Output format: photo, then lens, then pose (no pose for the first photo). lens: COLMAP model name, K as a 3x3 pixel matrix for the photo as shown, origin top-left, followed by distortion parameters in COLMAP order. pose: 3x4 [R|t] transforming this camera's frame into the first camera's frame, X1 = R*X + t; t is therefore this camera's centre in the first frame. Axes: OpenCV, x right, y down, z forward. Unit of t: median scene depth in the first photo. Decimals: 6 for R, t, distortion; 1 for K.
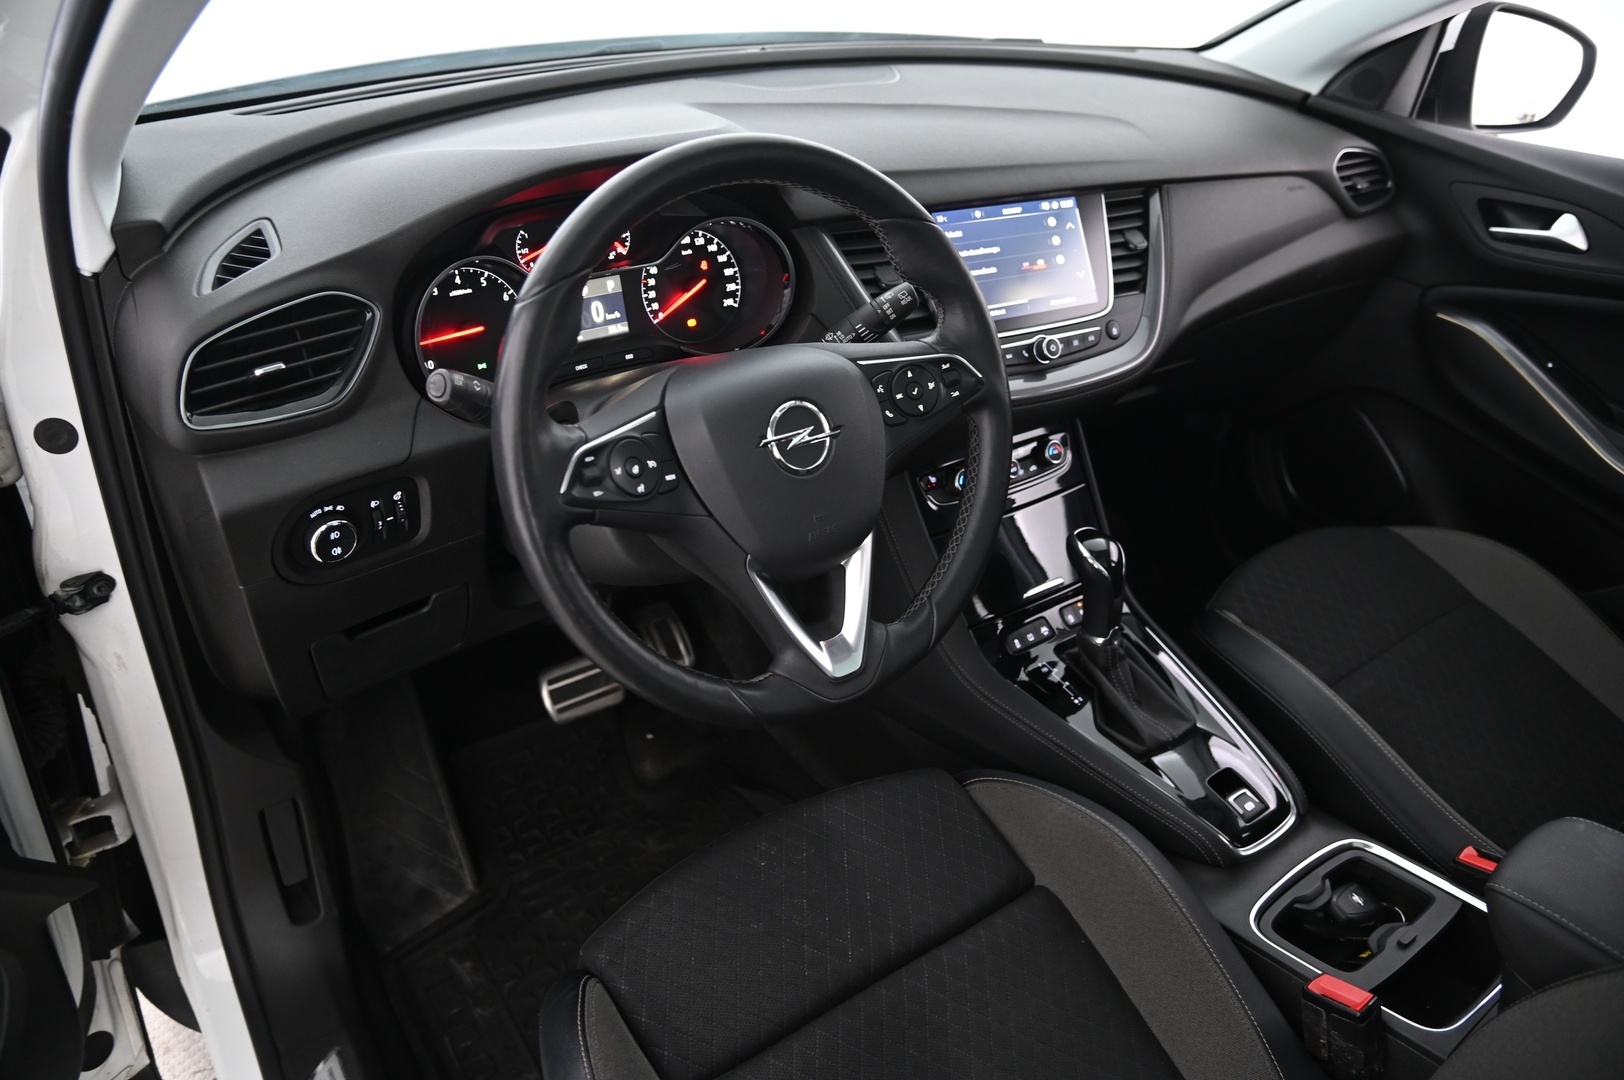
lens RADIAL K [[1103.5, 0, 812.0], [0, 1103.5, 540.0], [0, 0, 1]] dist [-0.129006, 0.070648]
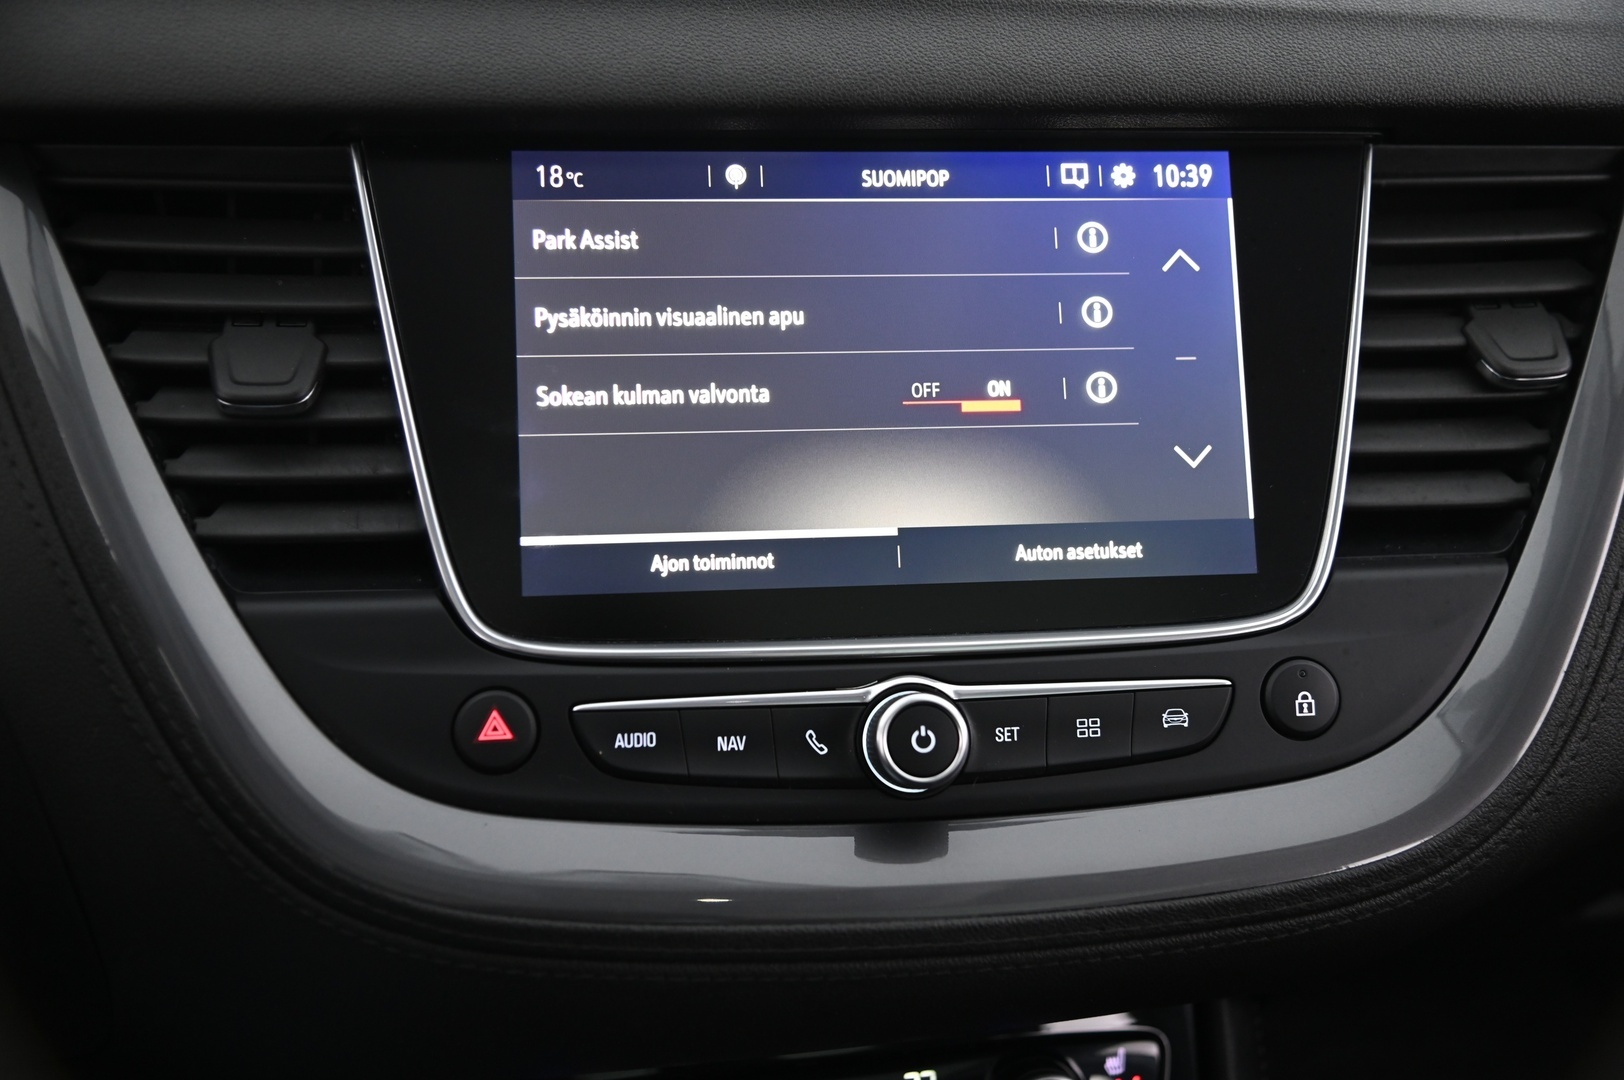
lens RADIAL K [[1803.6, 0, 812.0], [0, 1803.6, 540.0], [0, 0, 1]] dist [0.055469, 0.014395]
pose [[0.919328, 0.145448, -0.365624, 0.356367], [-0.200018, 0.972914, -0.115892, -0.178023], [0.338865, 0.179674, 0.923519, 0.658240]]
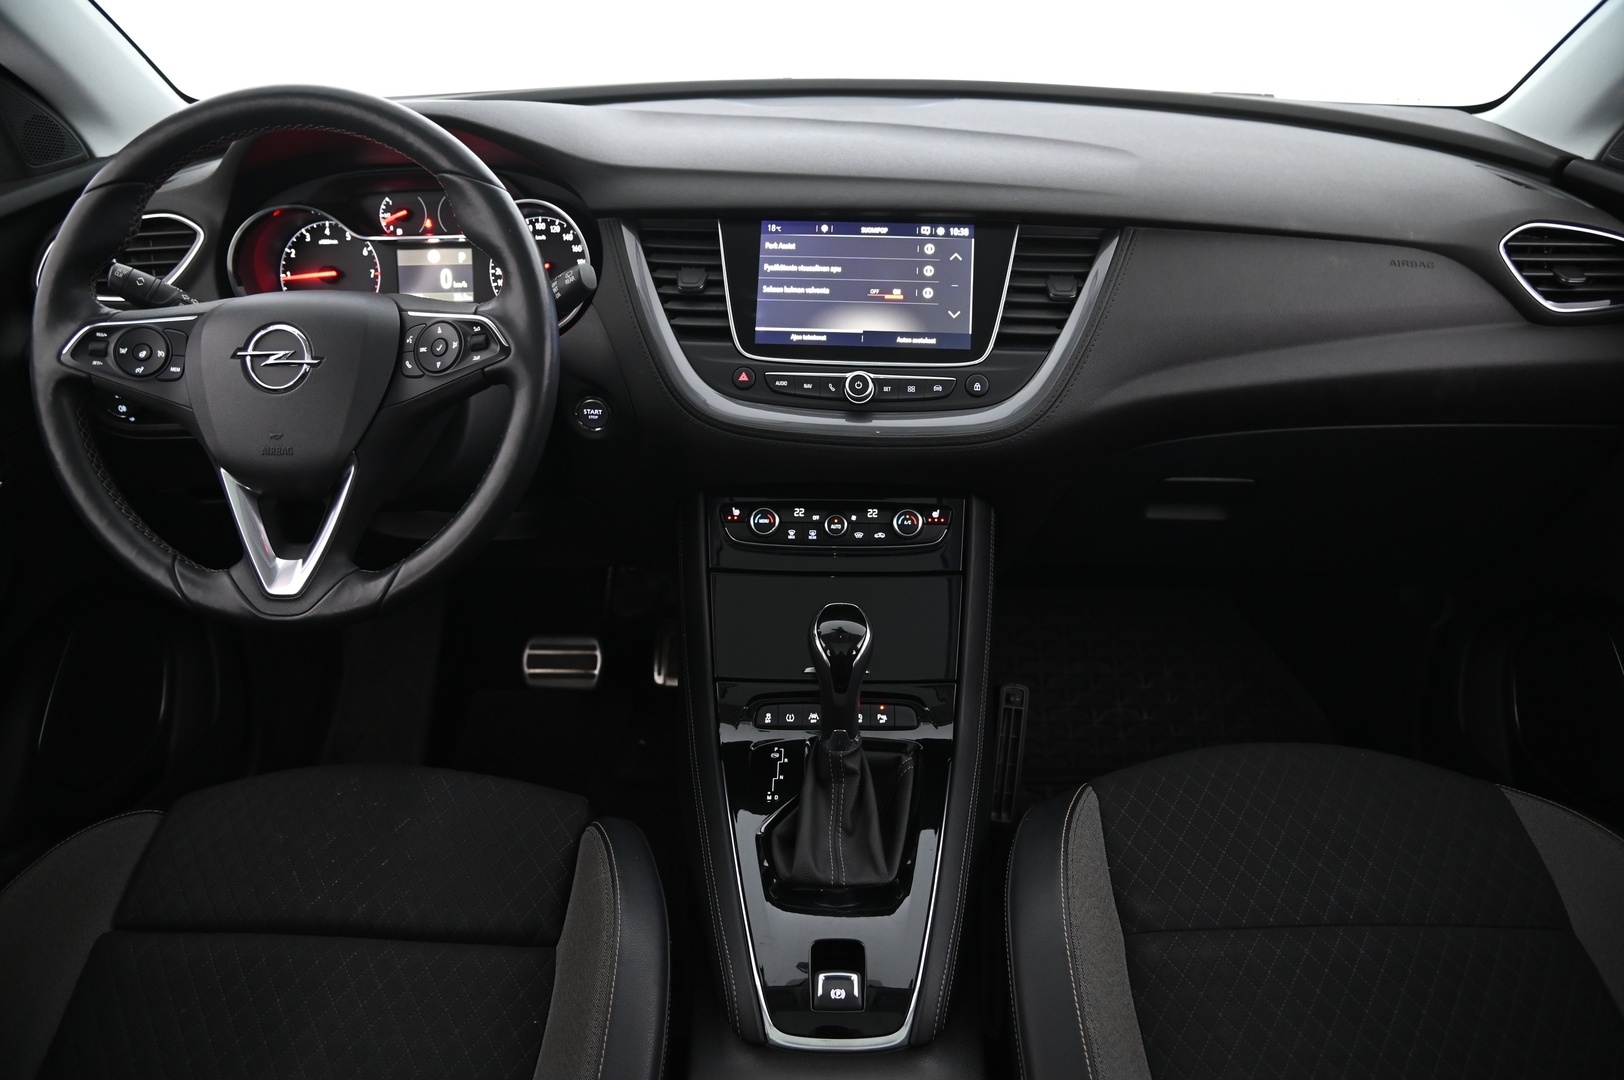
lens RADIAL K [[1103.5, 0, 812.0], [0, 1103.5, 540.0], [0, 0, 1]] dist [-0.129006, 0.070648]
pose [[0.807625, 0.225083, -0.545050, 0.726335], [-0.281853, 0.959216, -0.021517, -0.033766], [0.517977, 0.171002, 0.838128, 0.302490]]
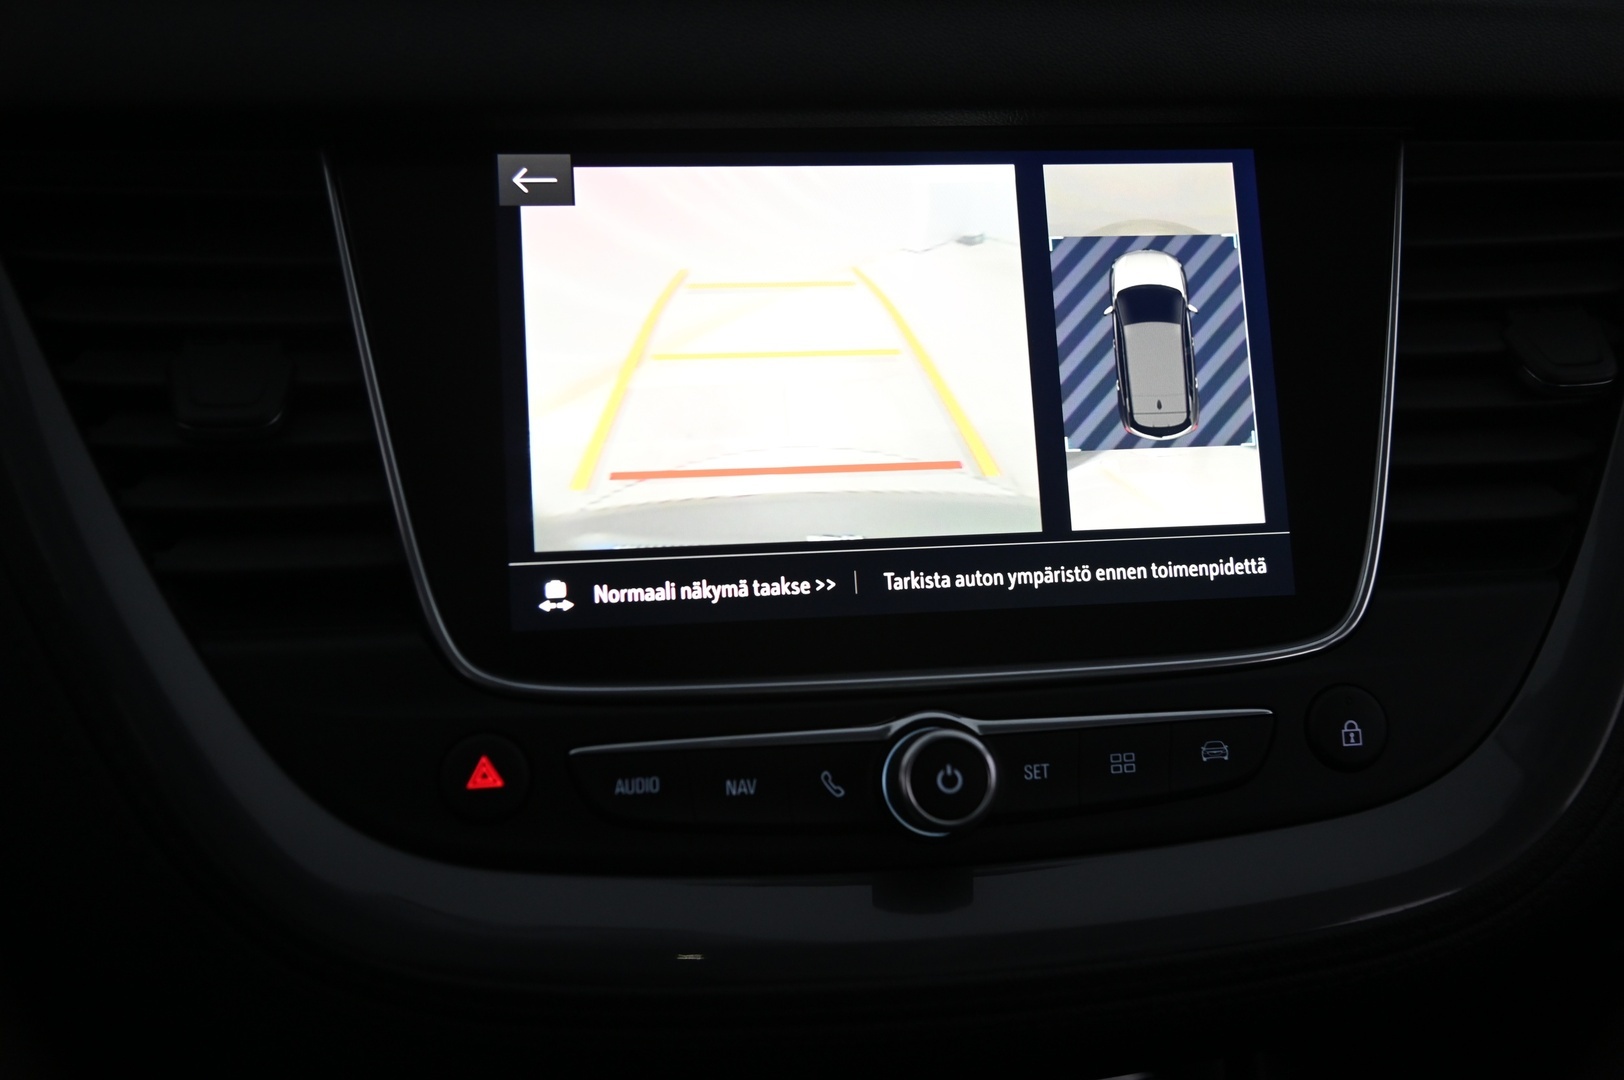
lens RADIAL K [[1803.6, 0, 812.0], [0, 1803.6, 540.0], [0, 0, 1]] dist [0.055469, 0.014395]
pose [[0.929992, 0.123680, -0.346149, 0.334244], [-0.181958, 0.973121, -0.141164, -0.176527], [0.319386, 0.194266, 0.927499, 0.682866]]
